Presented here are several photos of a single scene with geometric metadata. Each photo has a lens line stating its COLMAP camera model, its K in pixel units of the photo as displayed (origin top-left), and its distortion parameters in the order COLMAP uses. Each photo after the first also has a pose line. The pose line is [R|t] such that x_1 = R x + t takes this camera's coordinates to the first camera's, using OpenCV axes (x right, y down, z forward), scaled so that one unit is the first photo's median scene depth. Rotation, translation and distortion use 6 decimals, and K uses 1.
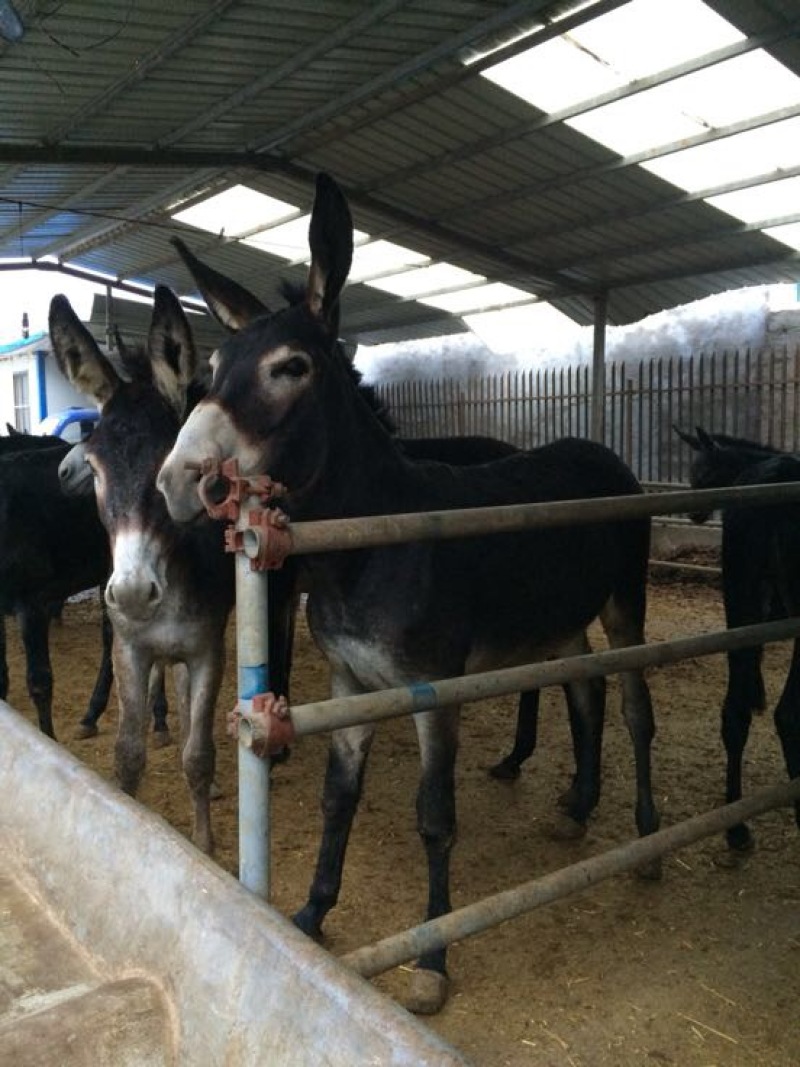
lens RADIAL K [[920.6, 0, 400.0], [0, 920.6, 533.5], [0, 0, 1]] dist [0.021059, -0.004162]
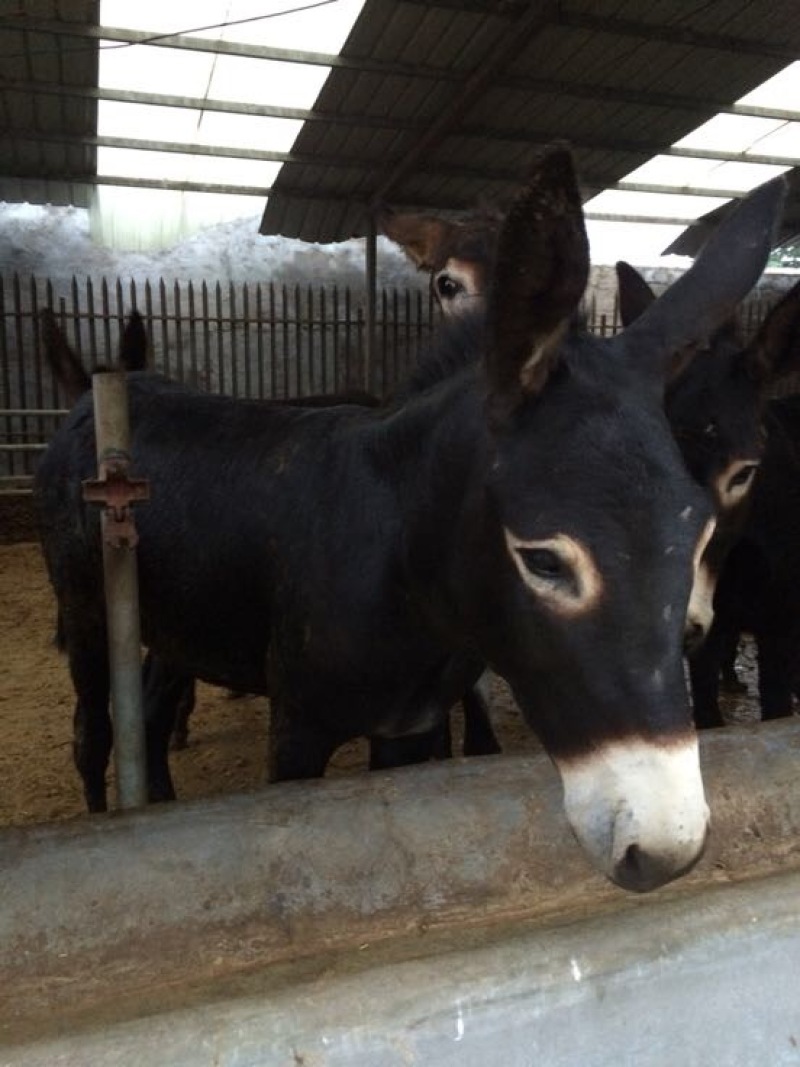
lens RADIAL K [[893.1, 0, 400.0], [0, 893.1, 533.5], [0, 0, 1]] dist [0.038598, 0.002419]
pose [[0.298170, -0.151164, 0.942467, -0.582420], [0.091338, 0.987368, 0.129469, -0.055960], [-0.950133, 0.047479, 0.308211, 0.675237]]
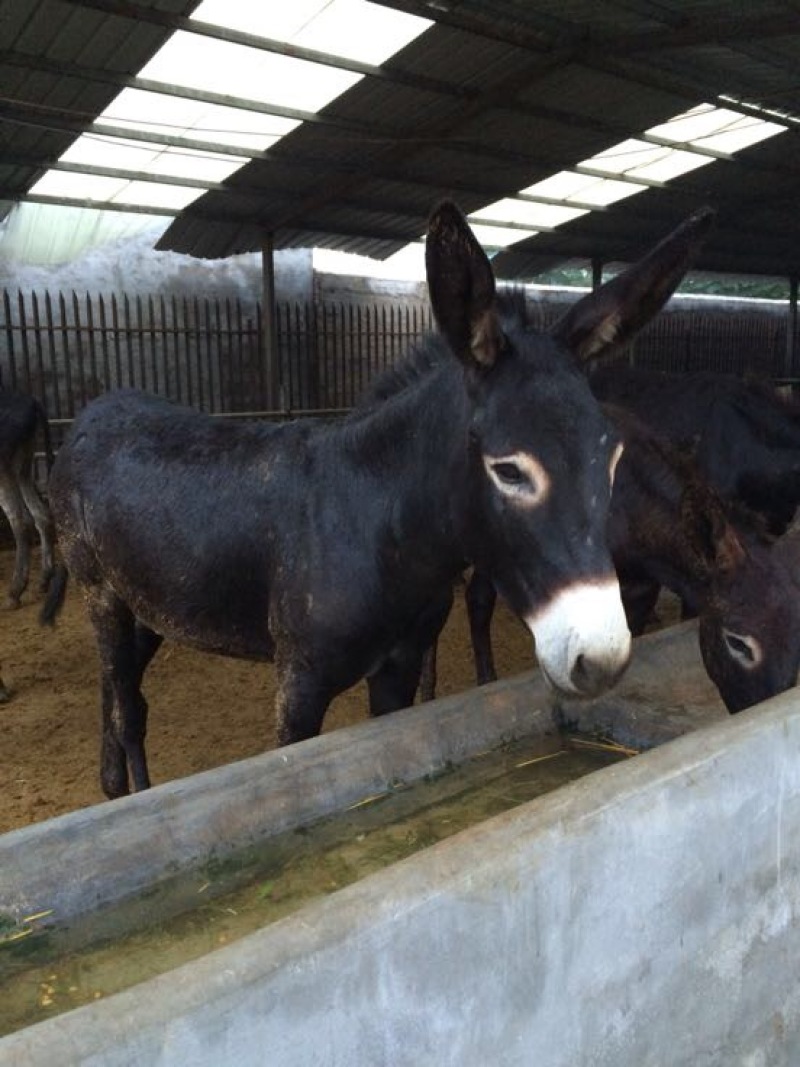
lens RADIAL K [[920.6, 0, 400.0], [0, 920.6, 533.5], [0, 0, 1]] dist [0.021059, -0.004162]
pose [[-0.050744, -0.151663, 0.987129, -0.747943], [0.121243, 0.980156, 0.156824, -0.073180], [-0.991325, 0.127640, -0.031349, 0.866805]]
